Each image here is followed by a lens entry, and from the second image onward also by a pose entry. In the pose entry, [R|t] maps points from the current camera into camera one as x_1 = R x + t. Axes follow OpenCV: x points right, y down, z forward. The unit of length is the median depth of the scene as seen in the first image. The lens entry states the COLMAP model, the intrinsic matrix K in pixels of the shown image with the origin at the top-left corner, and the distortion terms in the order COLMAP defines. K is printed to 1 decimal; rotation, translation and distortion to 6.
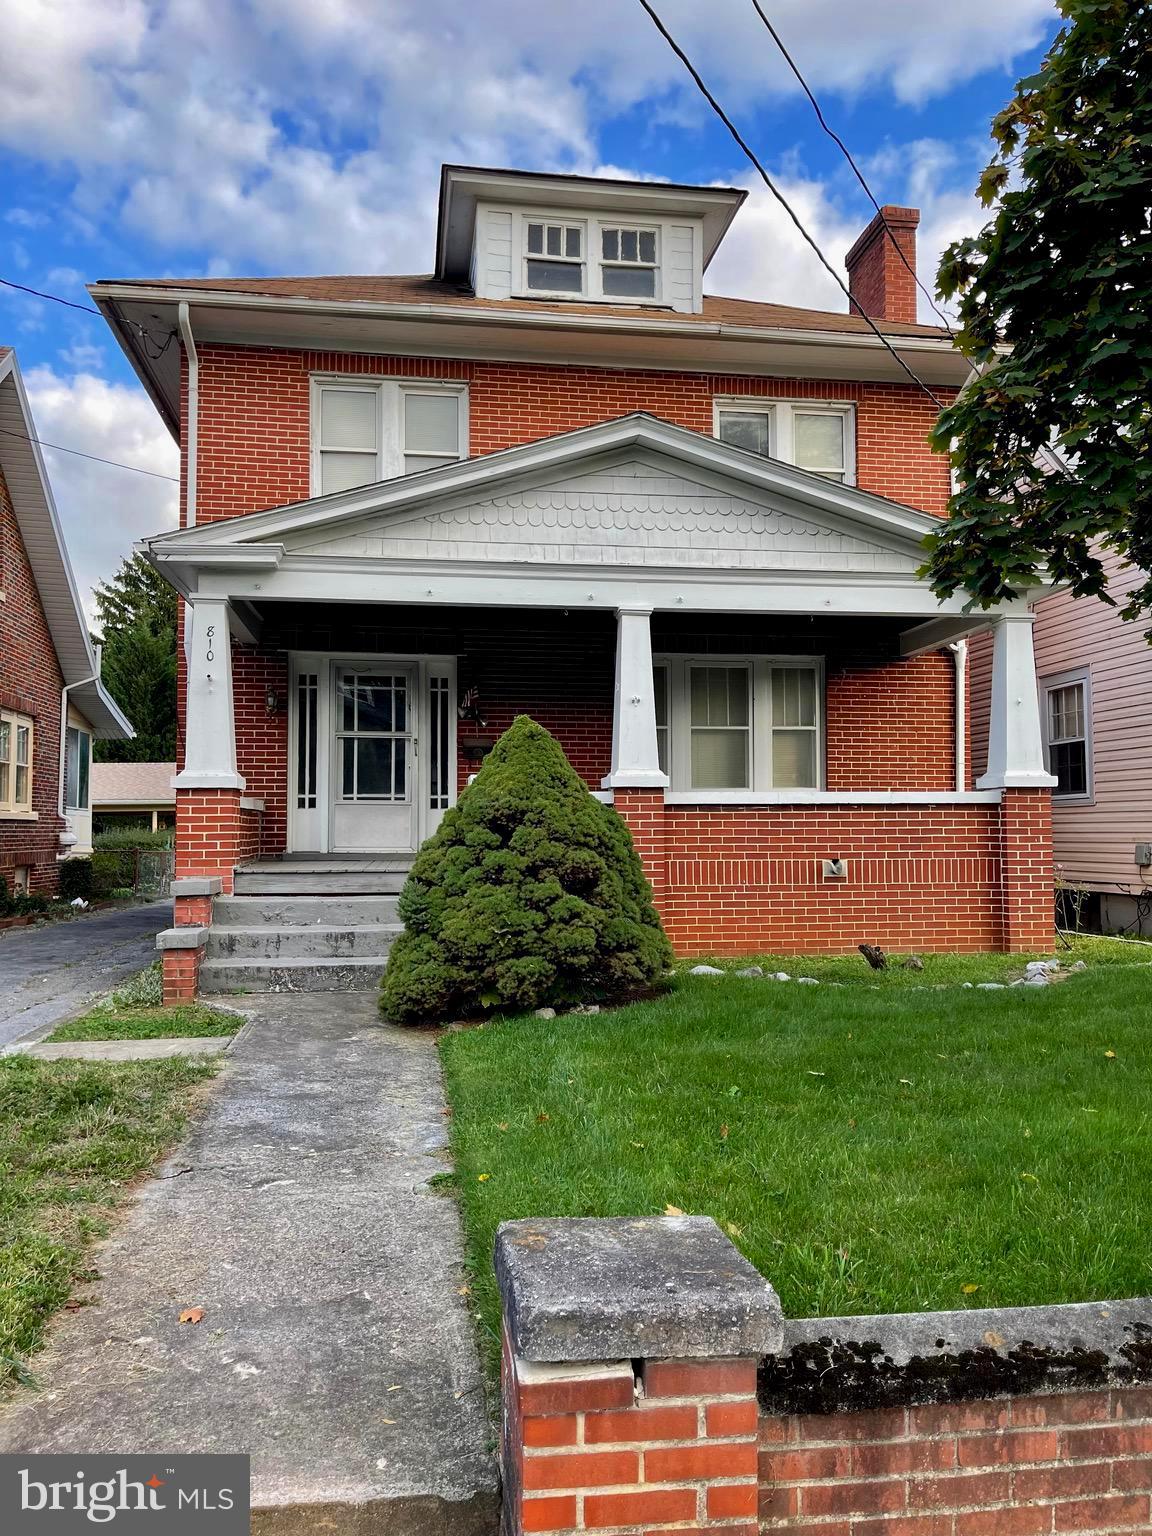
lens RADIAL K [[1161.6, 0, 577.0], [0, 1161.6, 764.9], [0, 0, 1]] dist [0.065856, -0.084680]
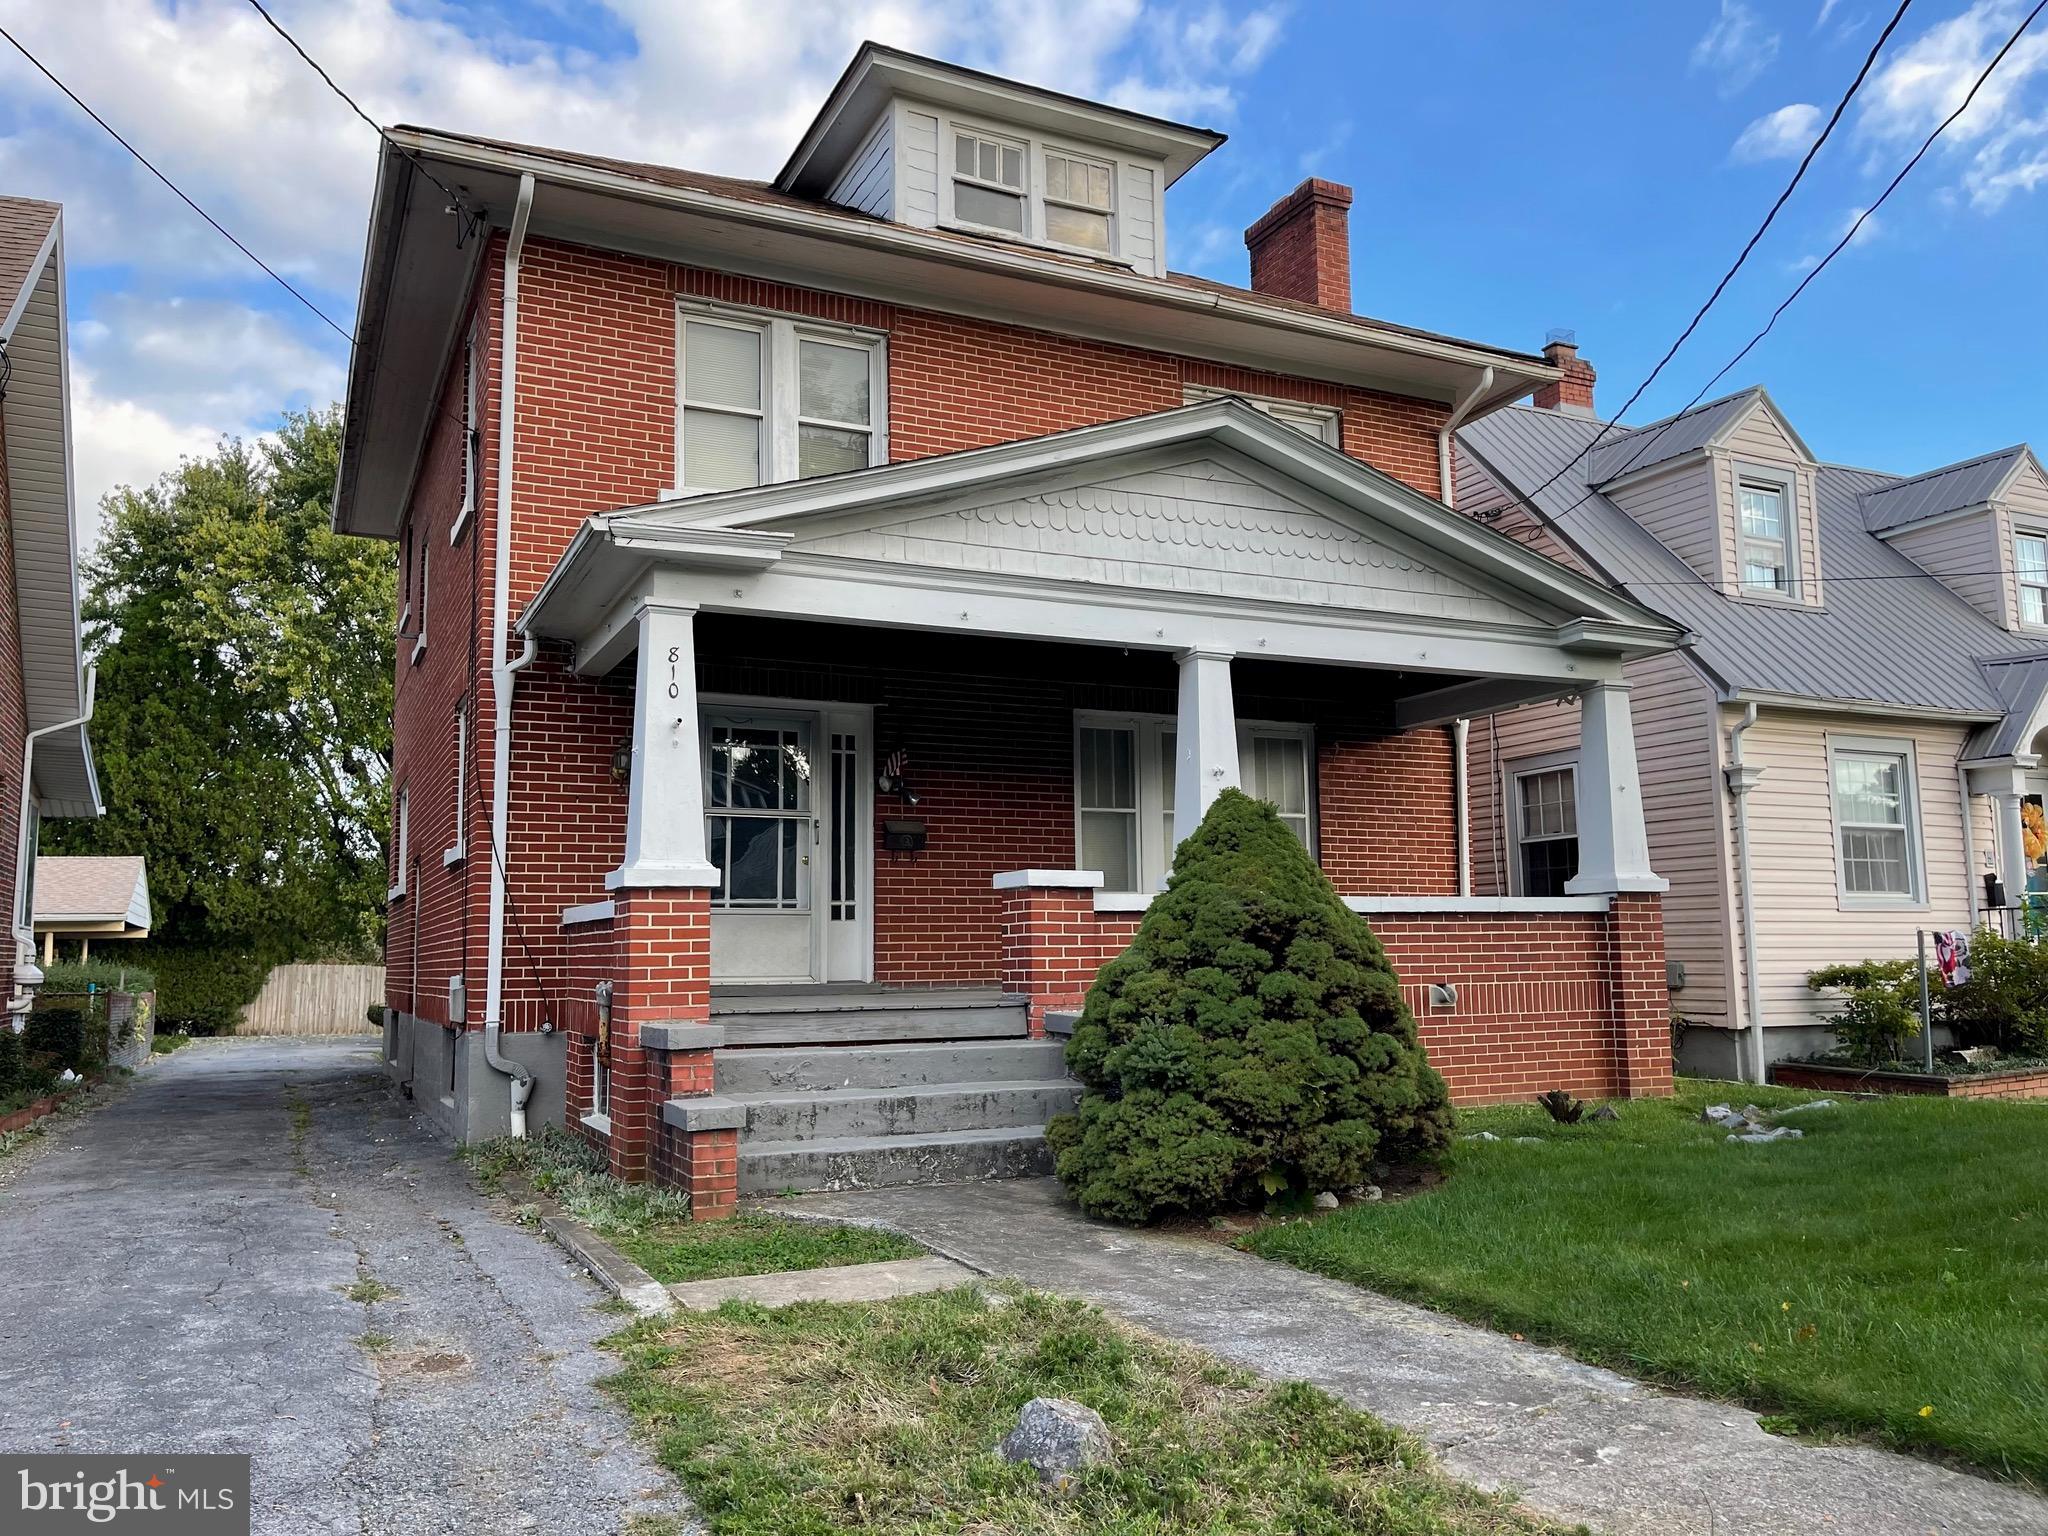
lens RADIAL K [[1548.8, 0, 1017.5], [0, 1548.8, 761.8], [0, 0, 1]] dist [0.065856, -0.084680]
pose [[0.956293, 0.028676, 0.291000, -0.306108], [-0.008715, 0.997533, -0.069662, 0.006865], [-0.292279, 0.064081, 0.954184, 0.070214]]
